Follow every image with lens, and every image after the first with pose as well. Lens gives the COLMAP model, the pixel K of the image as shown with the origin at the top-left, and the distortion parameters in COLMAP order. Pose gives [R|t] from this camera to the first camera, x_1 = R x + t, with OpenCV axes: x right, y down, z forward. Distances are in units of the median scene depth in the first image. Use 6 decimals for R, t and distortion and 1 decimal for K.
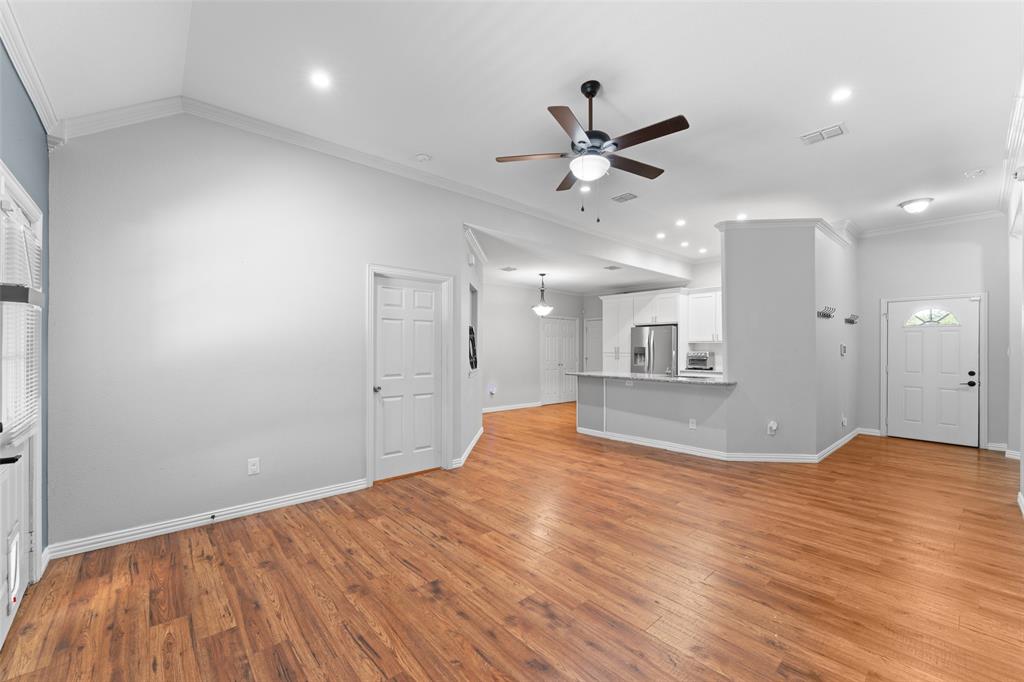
lens RADIAL K [[406.0, 0, 507.1], [0, 406.0, 349.3], [0, 0, 1]] dist [-0.000454, 0.000050]
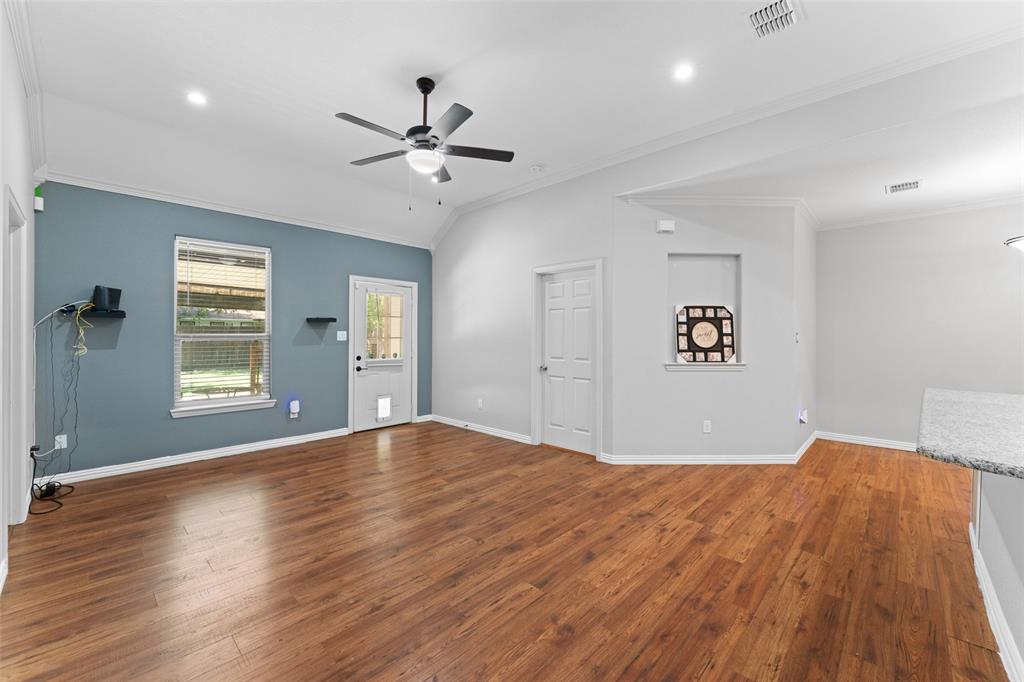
lens RADIAL K [[410.9, 0, 510.2], [0, 410.9, 334.1], [0, 0, 1]] dist [-0.002172, -0.000081]
pose [[0.091387, -0.007514, -0.995787, 0.901769], [-0.004994, 0.999955, -0.008004, 0.006807], [0.995803, 0.005704, 0.091345, 0.792226]]
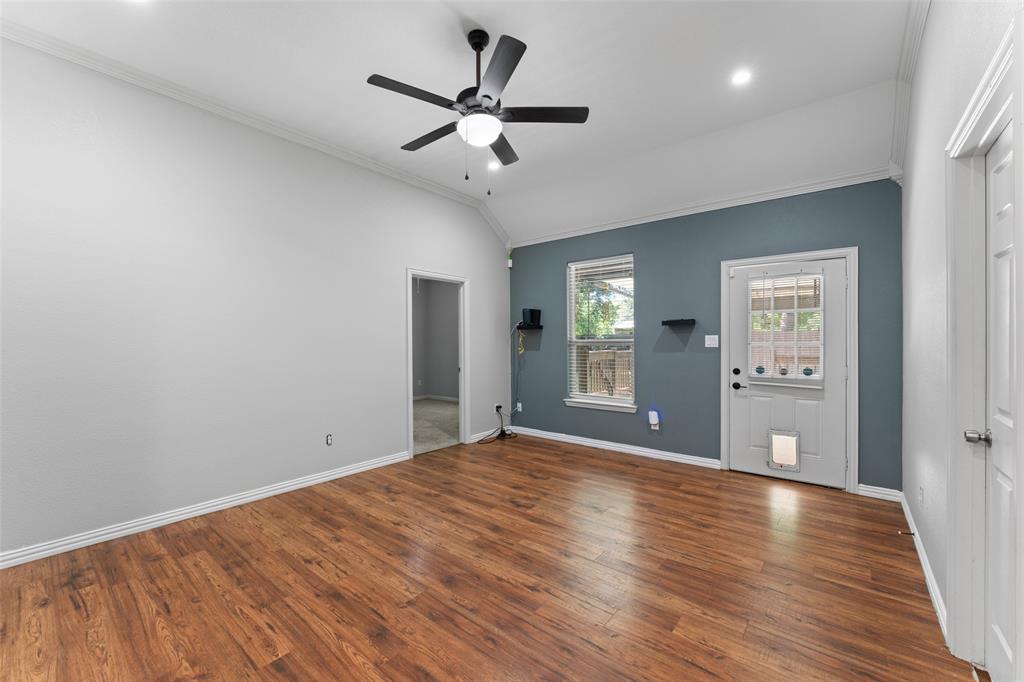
lens RADIAL K [[413.4, 0, 507.1], [0, 413.4, 344.1], [0, 0, 1]] dist [-0.002983, -0.000004]
pose [[-0.987105, 0.001762, -0.160061, 0.203102], [0.000040, 0.999942, 0.010762, 0.000630], [0.160071, 0.010617, -0.987048, 1.331063]]
